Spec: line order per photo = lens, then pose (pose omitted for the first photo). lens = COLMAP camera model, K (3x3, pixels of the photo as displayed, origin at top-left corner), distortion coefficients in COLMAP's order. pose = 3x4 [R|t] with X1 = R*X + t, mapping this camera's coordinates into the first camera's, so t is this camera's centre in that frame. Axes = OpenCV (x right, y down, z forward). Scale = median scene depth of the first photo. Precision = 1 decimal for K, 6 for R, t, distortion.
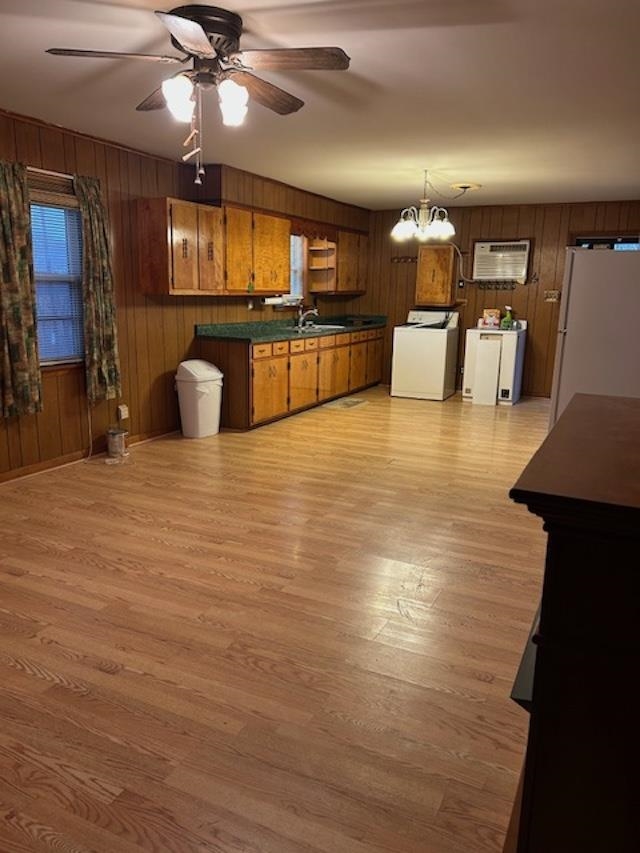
lens RADIAL K [[635.0, 0, 318.9], [0, 635.0, 430.3], [0, 0, 1]] dist [0.050692, -0.056633]
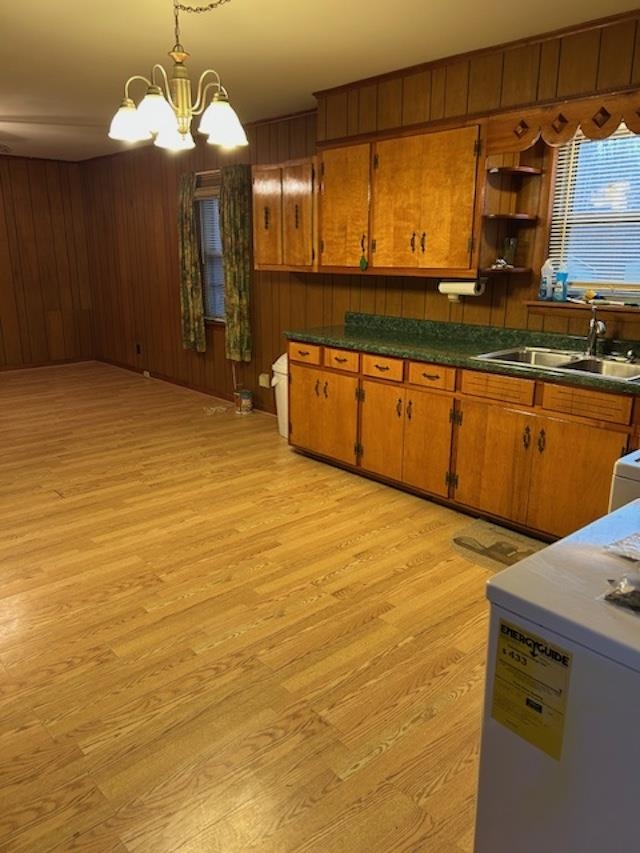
lens RADIAL K [[635.0, 0, 327.1], [0, 635.0, 435.4], [0, 0, 1]] dist [0.050692, -0.056633]
pose [[-0.369509, 0.243282, -0.896815, 0.545742], [-0.208680, 0.918742, 0.335211, -0.277216], [0.905492, 0.311011, -0.288715, 1.227326]]
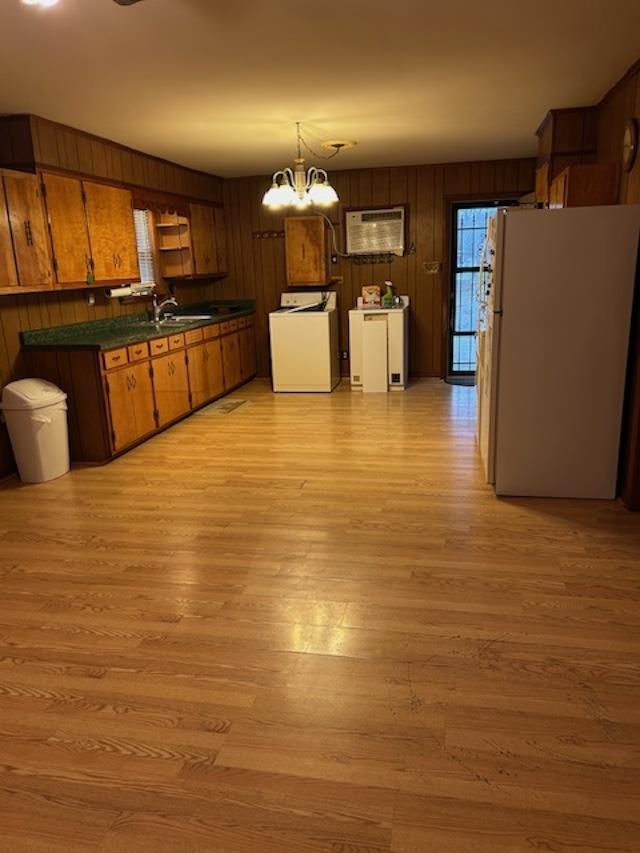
lens RADIAL K [[635.0, 0, 322.7], [0, 635.0, 431.7], [0, 0, 1]] dist [0.050692, -0.056633]
pose [[0.967791, -0.114390, 0.224264, -0.029122], [0.106258, 0.993177, 0.048040, -0.045062], [-0.228230, -0.022662, 0.973344, 0.170905]]
